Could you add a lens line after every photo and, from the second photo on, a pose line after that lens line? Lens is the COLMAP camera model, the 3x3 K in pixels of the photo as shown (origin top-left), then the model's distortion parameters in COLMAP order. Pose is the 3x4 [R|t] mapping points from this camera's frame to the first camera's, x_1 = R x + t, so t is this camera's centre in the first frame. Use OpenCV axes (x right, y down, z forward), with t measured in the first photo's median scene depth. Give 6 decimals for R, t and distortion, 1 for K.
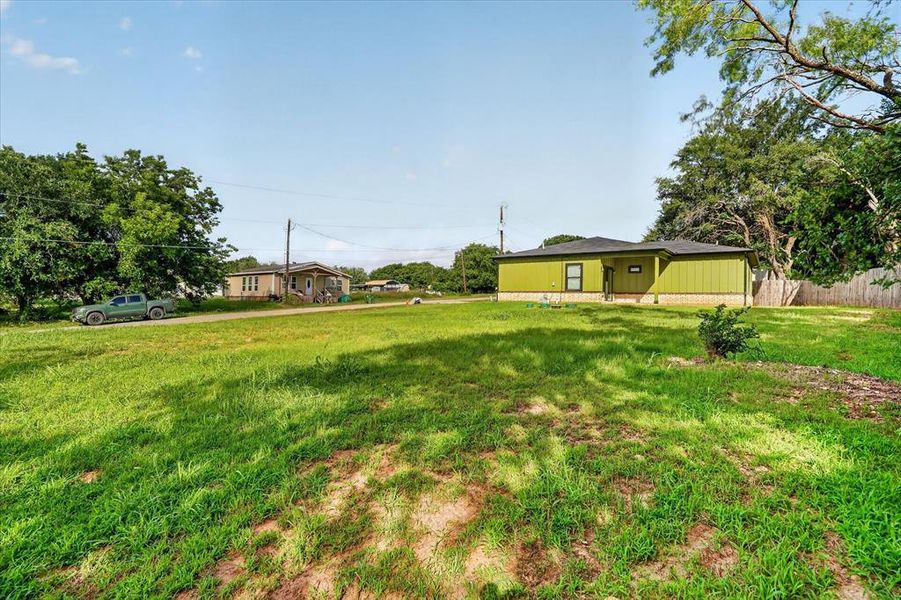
lens RADIAL K [[420.3, 0, 456.0], [0, 420.3, 298.2], [0, 0, 1]] dist [-0.046604, 0.014410]
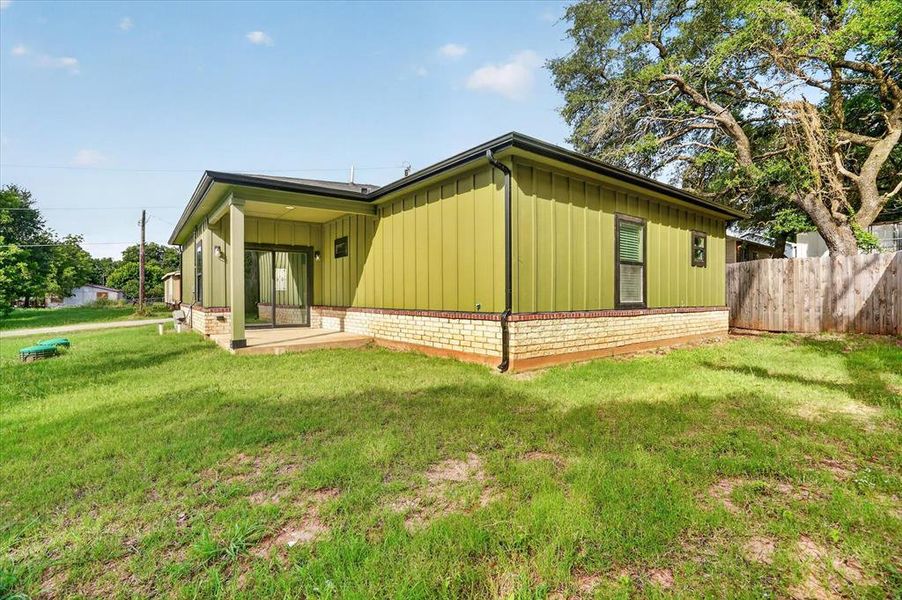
lens RADIAL K [[420.8, 0, 456.5], [0, 420.8, 298.2], [0, 0, 1]] dist [-0.046604, 0.014410]
pose [[0.966556, -0.021031, -0.255593, 0.535736], [0.024795, 0.999626, 0.011510, -0.018674], [0.255255, -0.017462, 0.966716, 0.538035]]
